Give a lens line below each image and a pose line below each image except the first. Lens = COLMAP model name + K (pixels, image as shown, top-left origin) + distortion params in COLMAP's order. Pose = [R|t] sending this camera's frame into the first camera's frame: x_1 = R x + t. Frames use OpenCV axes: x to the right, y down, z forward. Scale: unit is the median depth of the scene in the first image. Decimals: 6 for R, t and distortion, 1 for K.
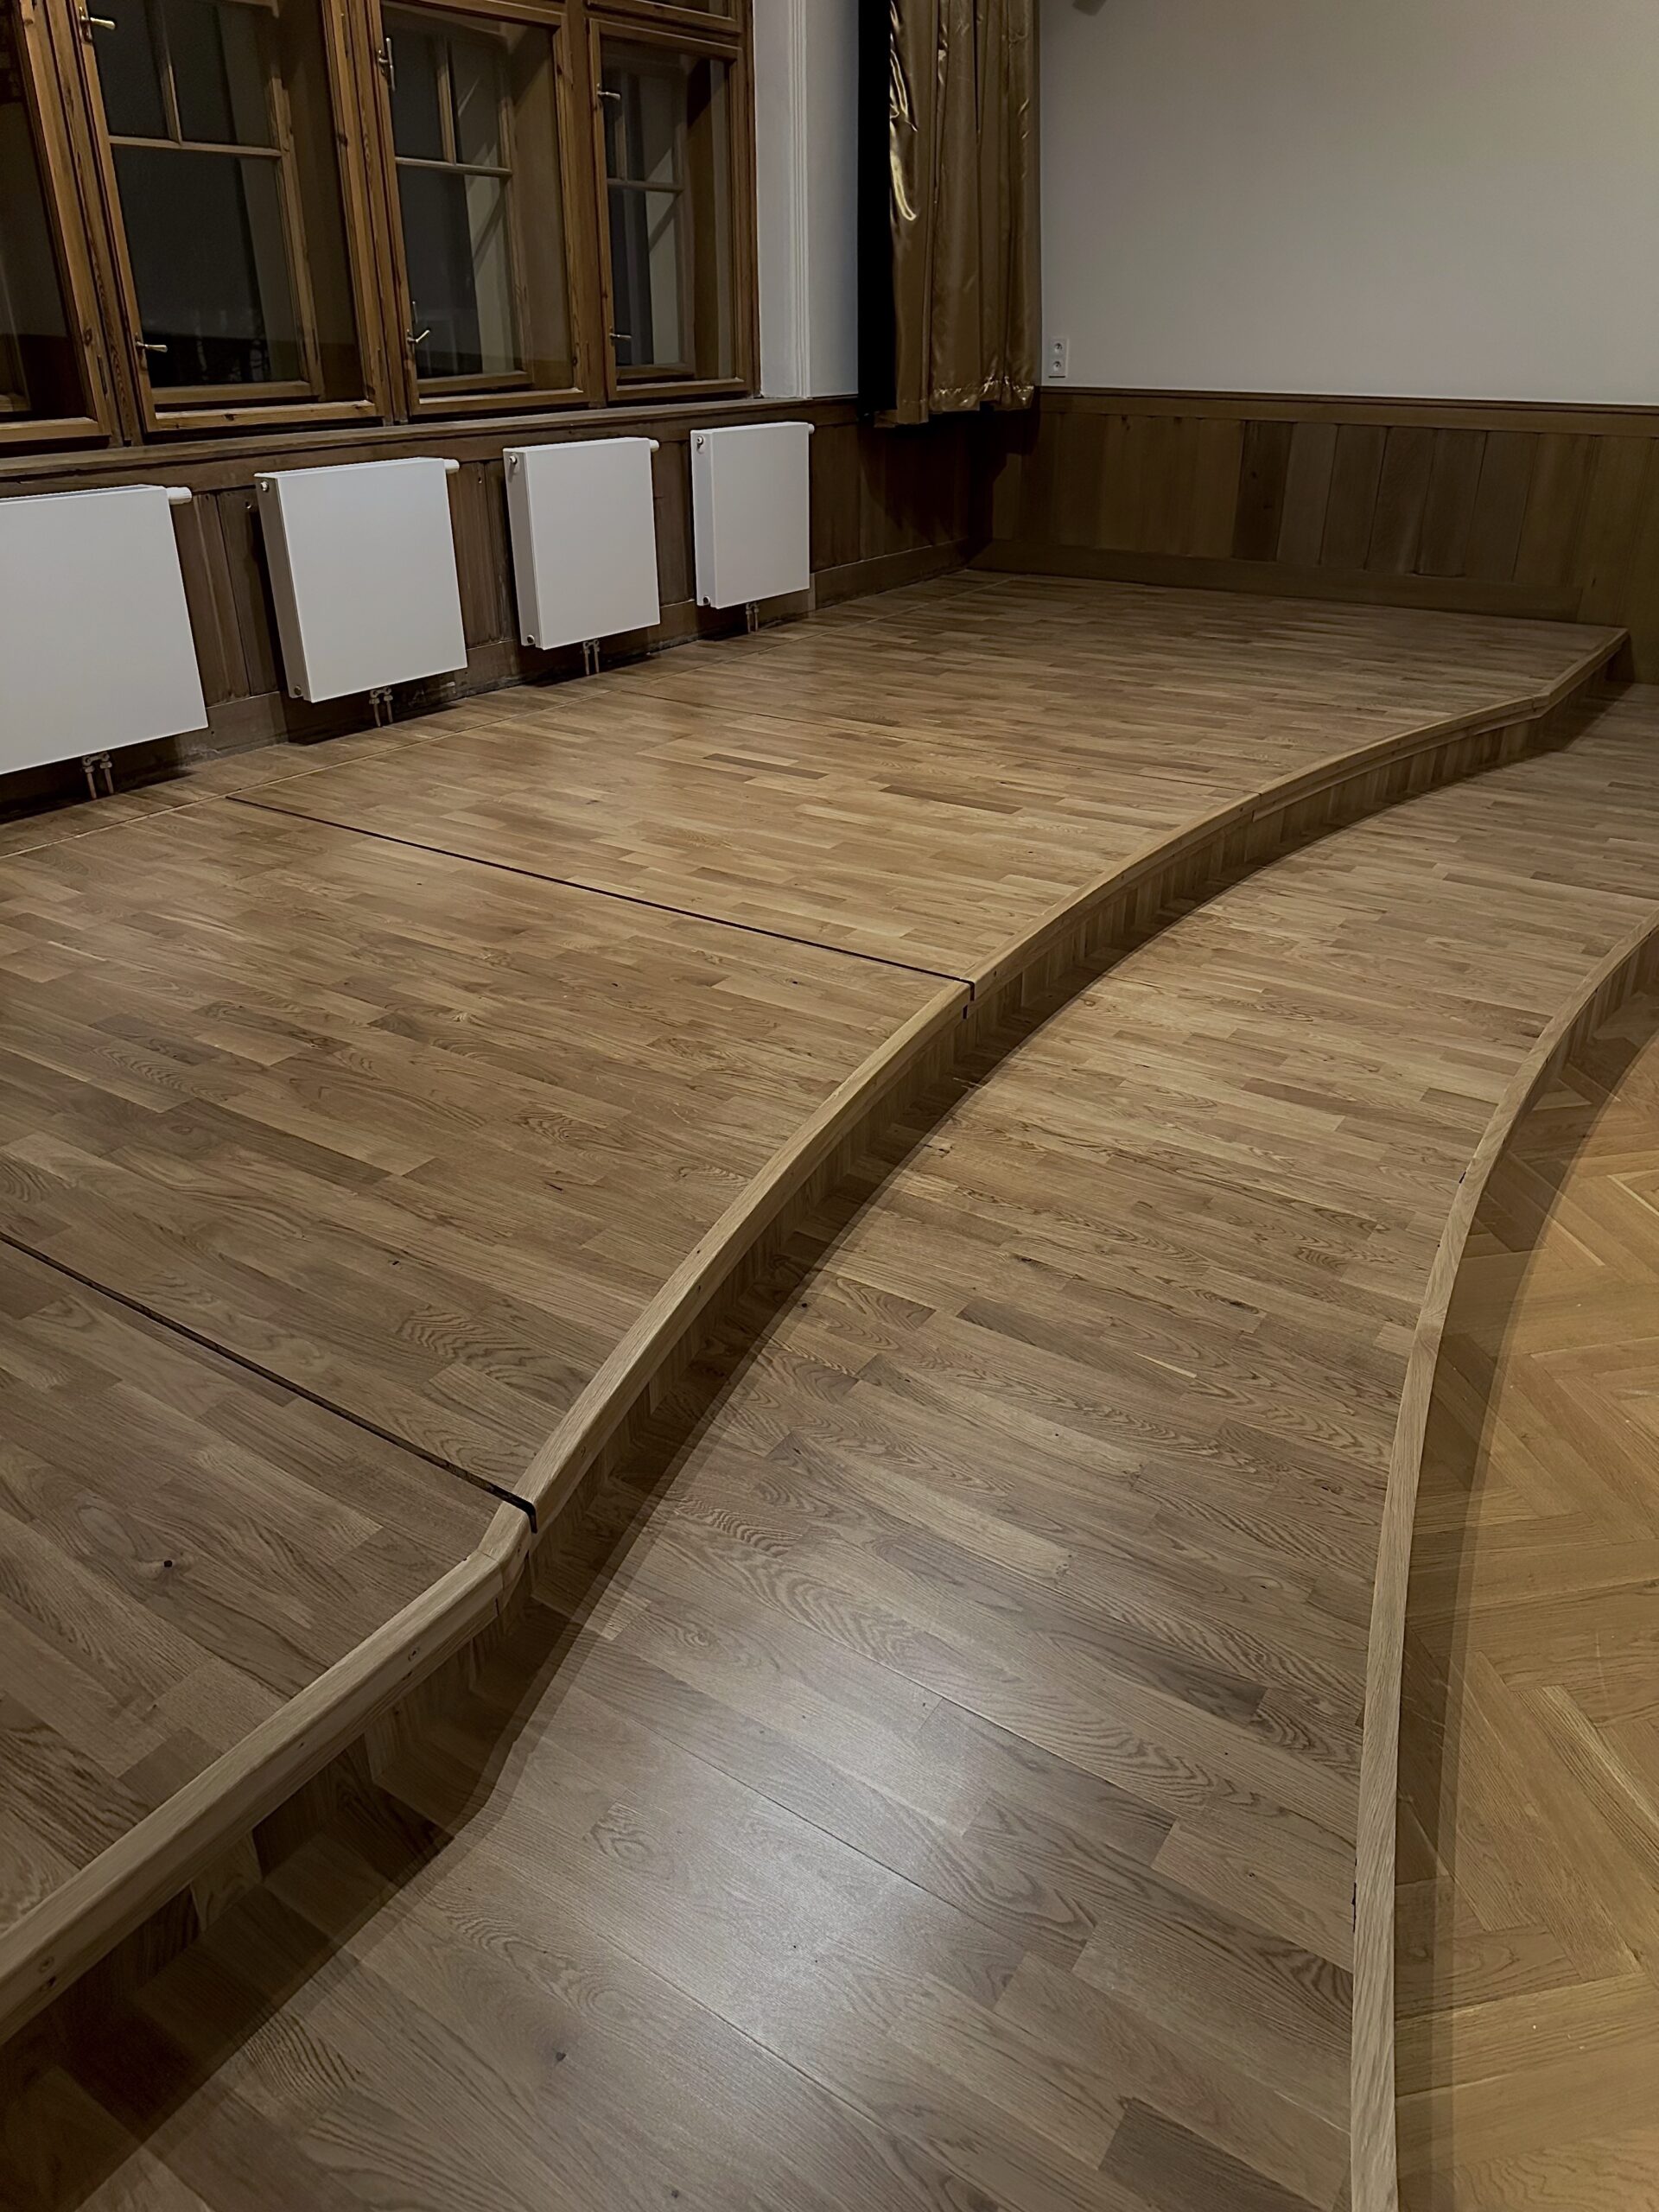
lens RADIAL K [[1592.8, 0, 829.5], [0, 1592.8, 1106.0], [0, 0, 1]] dist [0.007256, -0.017552]
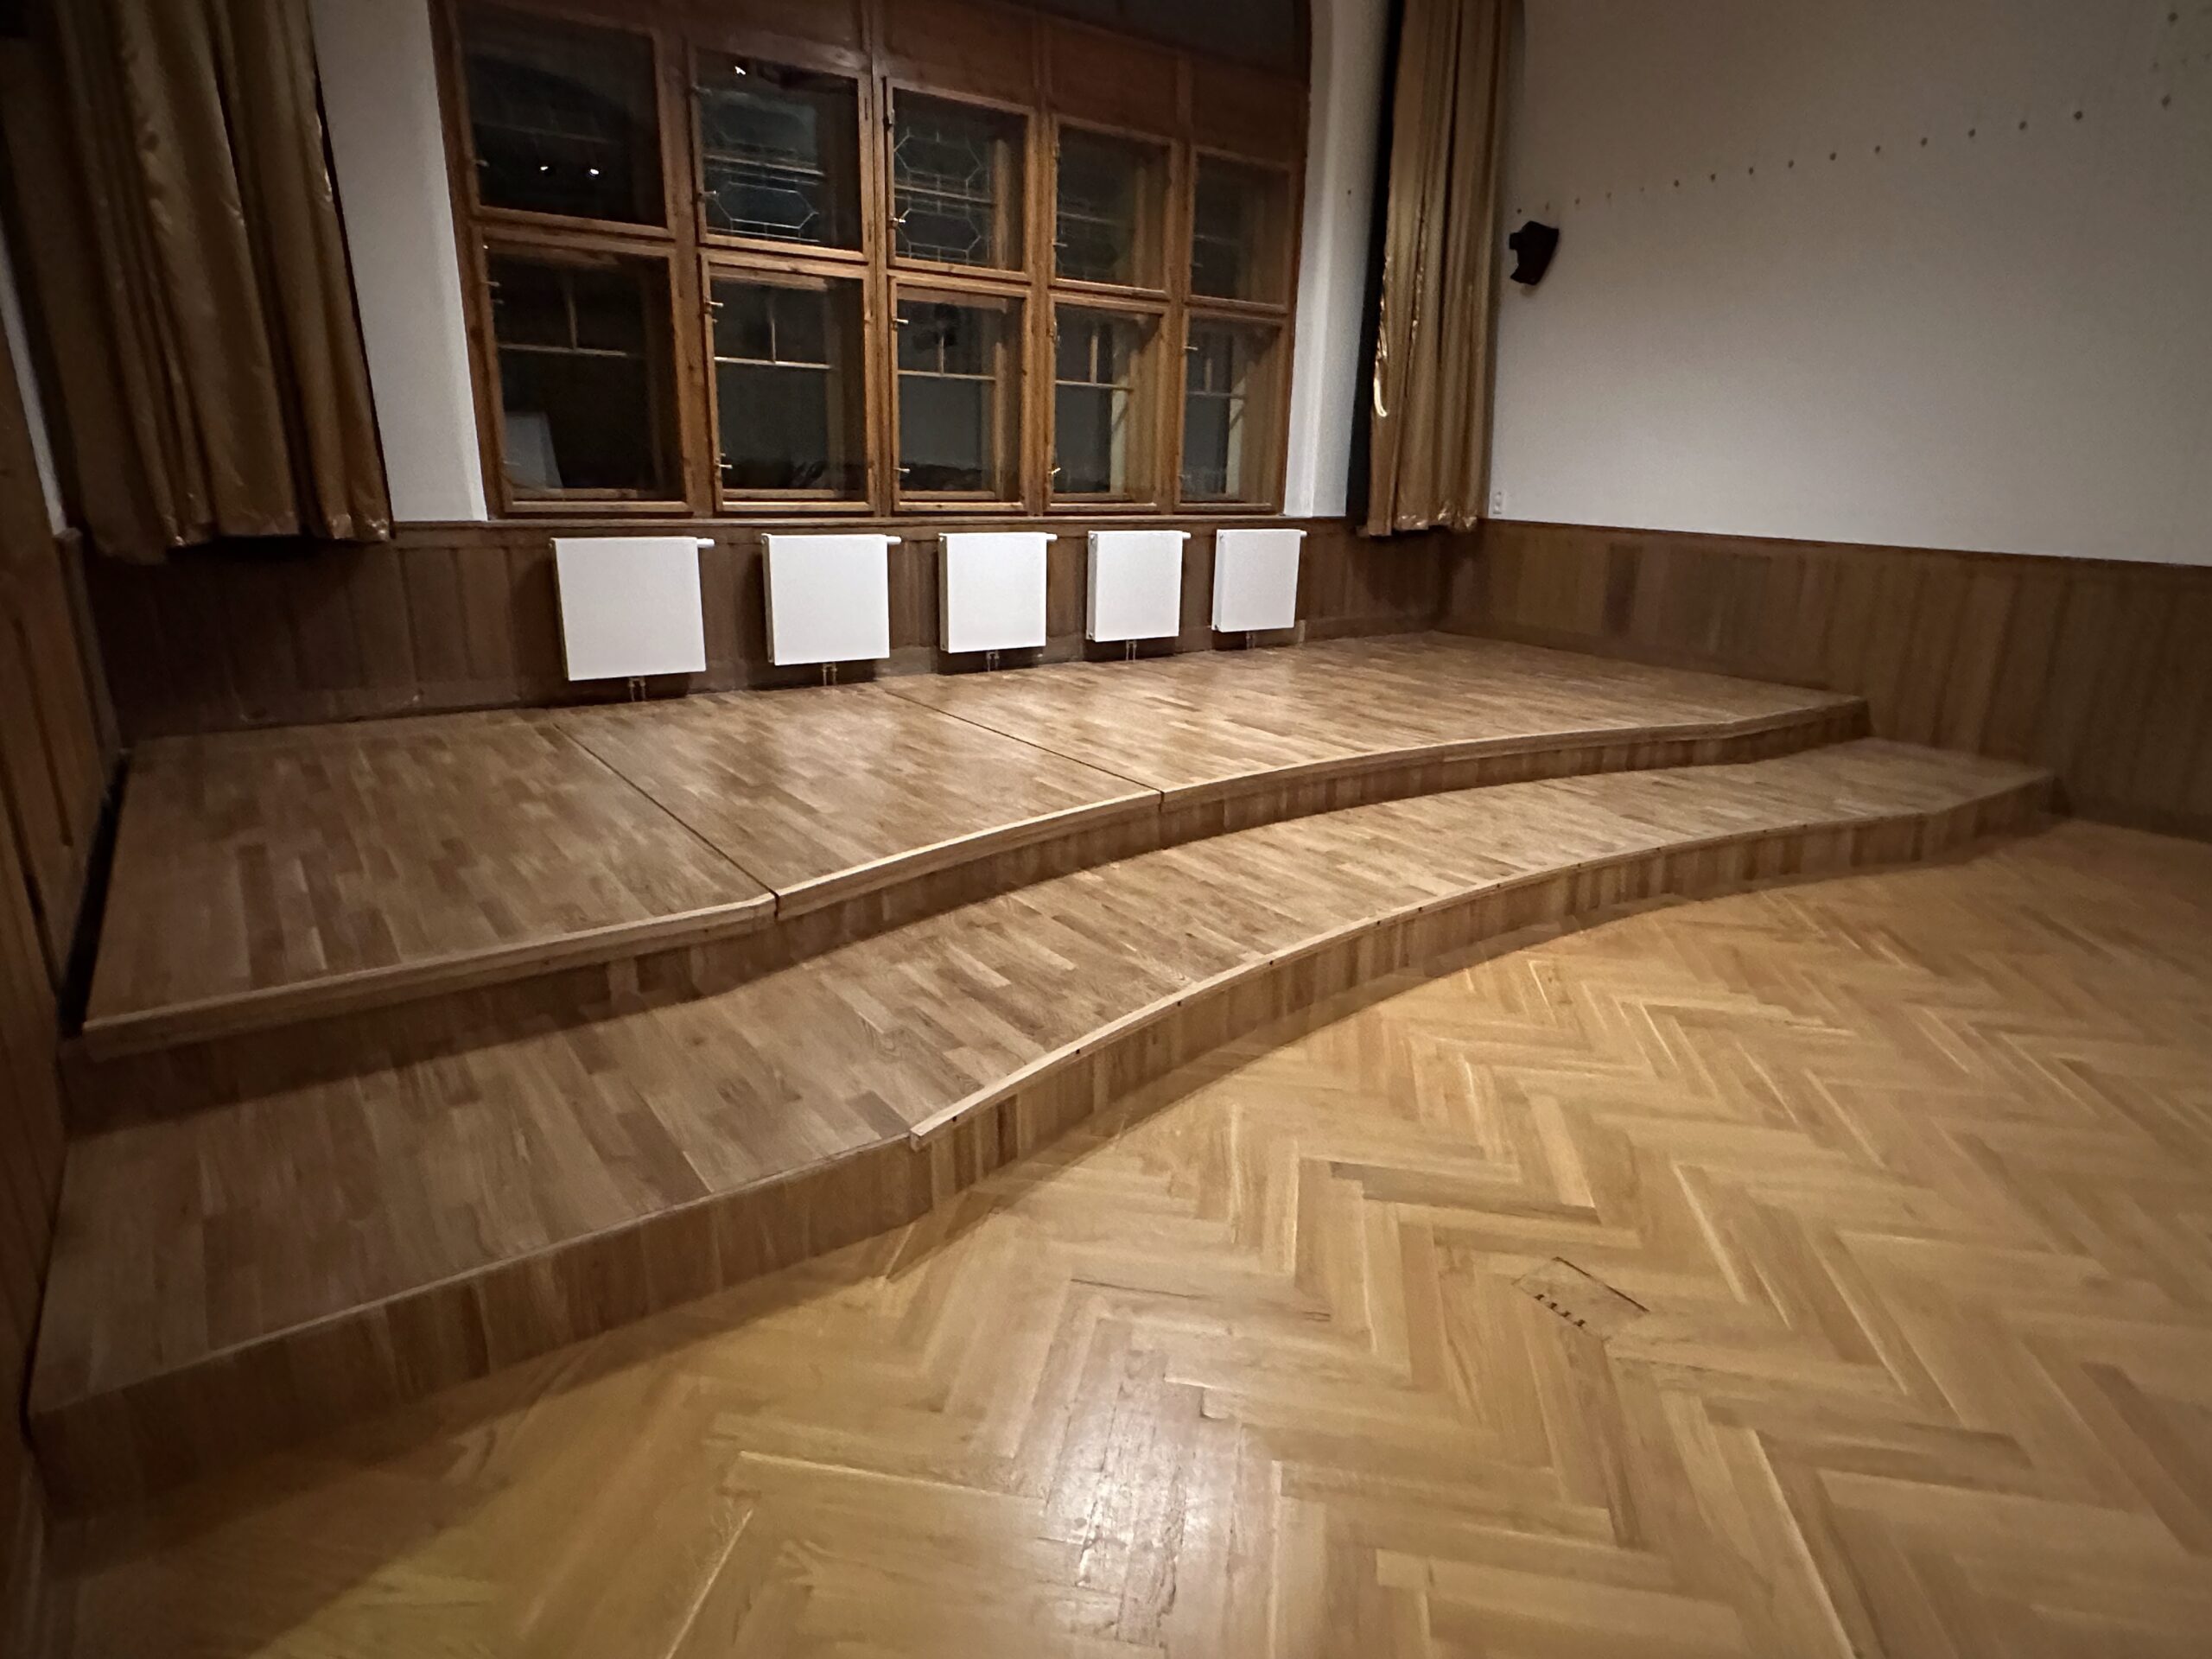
lens RADIAL K [[1245.0, 0, 1106.0], [0, 1245.0, 829.5], [0, 0, 1]] dist [-0.000795, 0.000300]
pose [[0.937239, 0.124156, -0.325834, 0.311232], [-0.180990, 0.971939, -0.150258, 0.119749], [0.298035, 0.199801, 0.933410, -0.231785]]
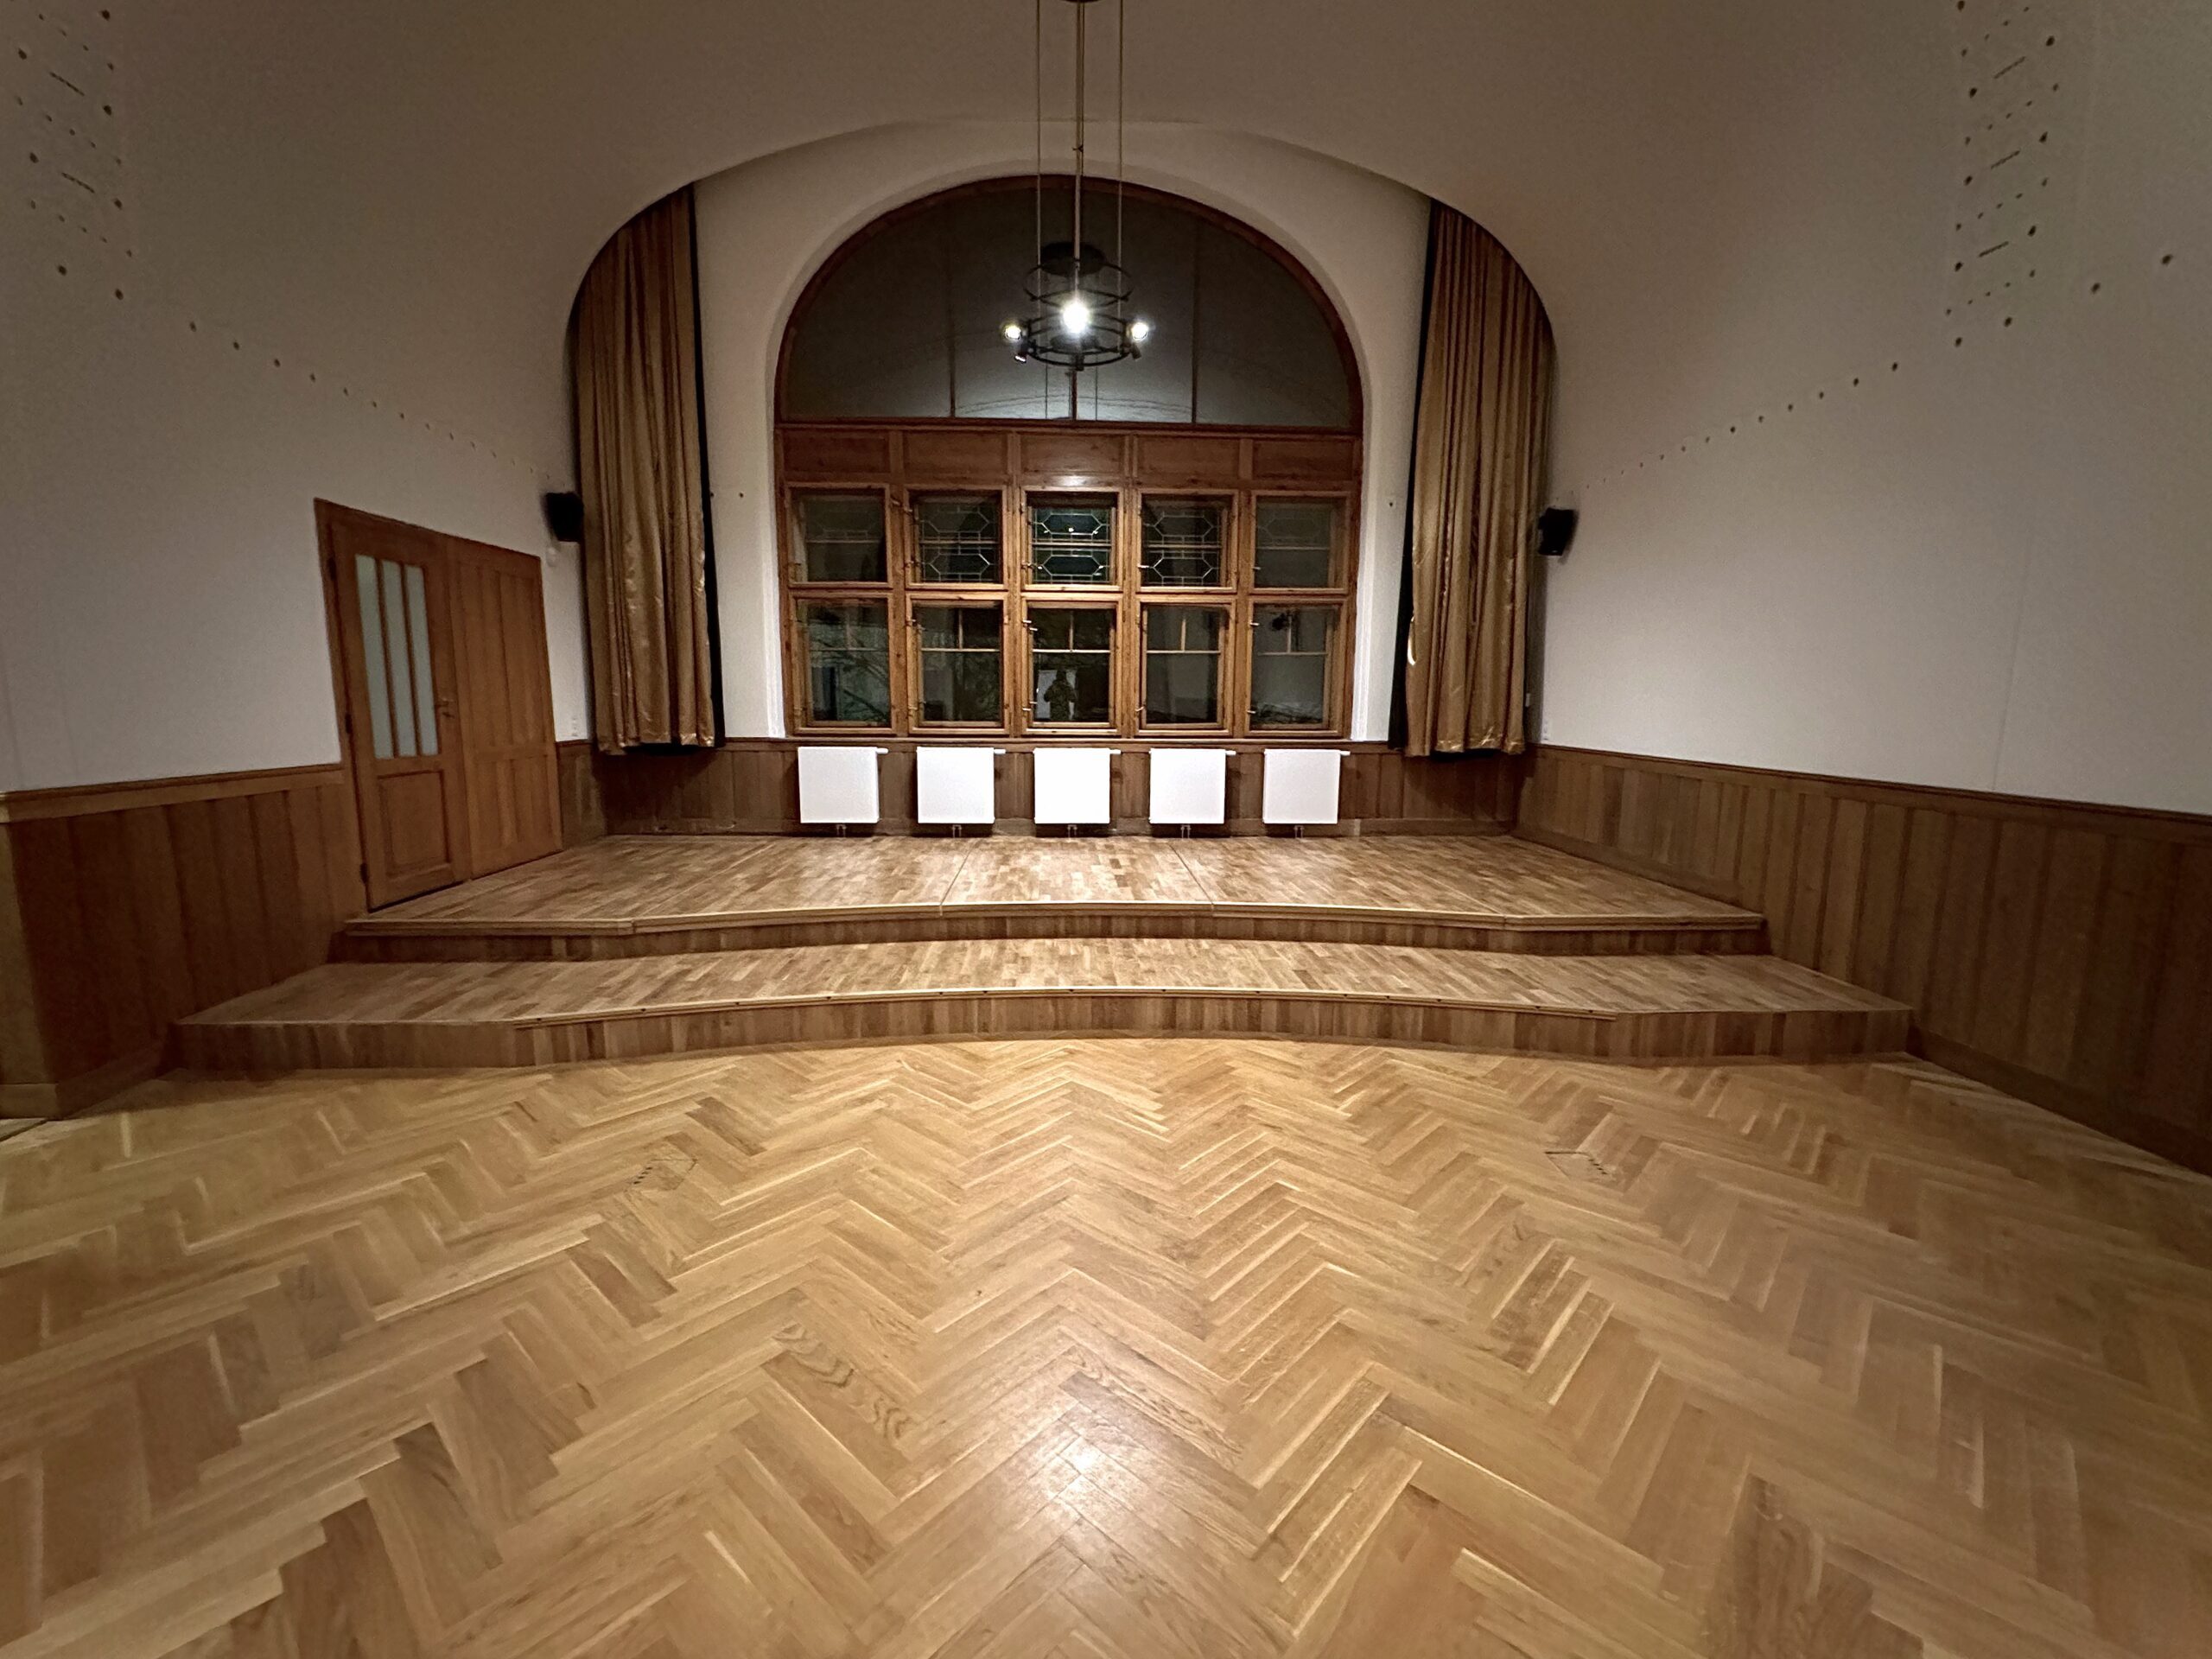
lens RADIAL K [[946.5, 0, 1106.0], [0, 946.5, 829.5], [0, 0, 1]] dist [-0.002819, -0.000077]
pose [[0.591851, 0.118641, -0.797268, 1.015798], [-0.369425, 0.919034, -0.137481, -0.048324], [0.716406, 0.375899, 0.587760, 0.080919]]
